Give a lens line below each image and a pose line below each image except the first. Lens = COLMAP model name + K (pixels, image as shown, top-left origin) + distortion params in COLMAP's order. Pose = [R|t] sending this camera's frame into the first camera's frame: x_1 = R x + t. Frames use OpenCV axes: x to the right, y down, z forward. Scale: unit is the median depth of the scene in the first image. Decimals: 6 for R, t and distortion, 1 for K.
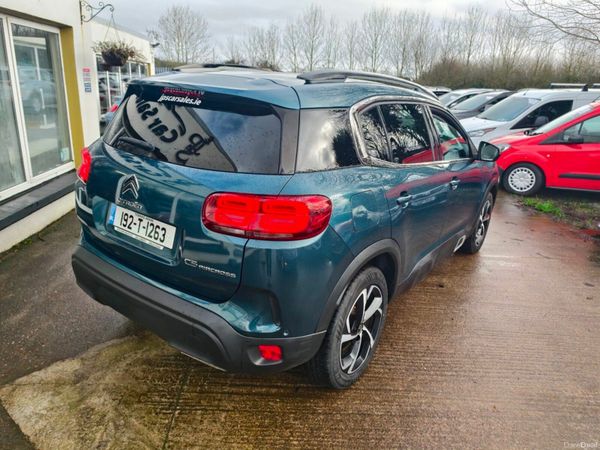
lens RADIAL K [[427.5, 0, 300.0], [0, 427.5, 225.0], [0, 0, 1]] dist [0.006745, -0.003570]
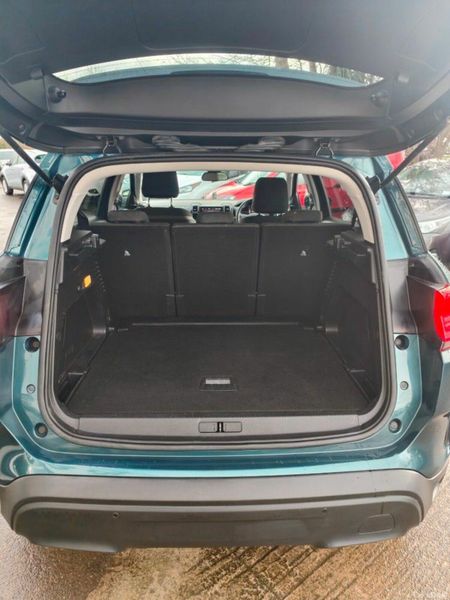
lens RADIAL K [[426.7, 0, 232.1], [0, 426.7, 301.2], [0, 0, 1]] dist [0.005643, -0.004755]
pose [[0.781709, -0.256634, 0.568393, -0.559407], [0.237039, 0.965272, 0.109829, -0.153537], [-0.576840, 0.048877, 0.815394, 0.427390]]
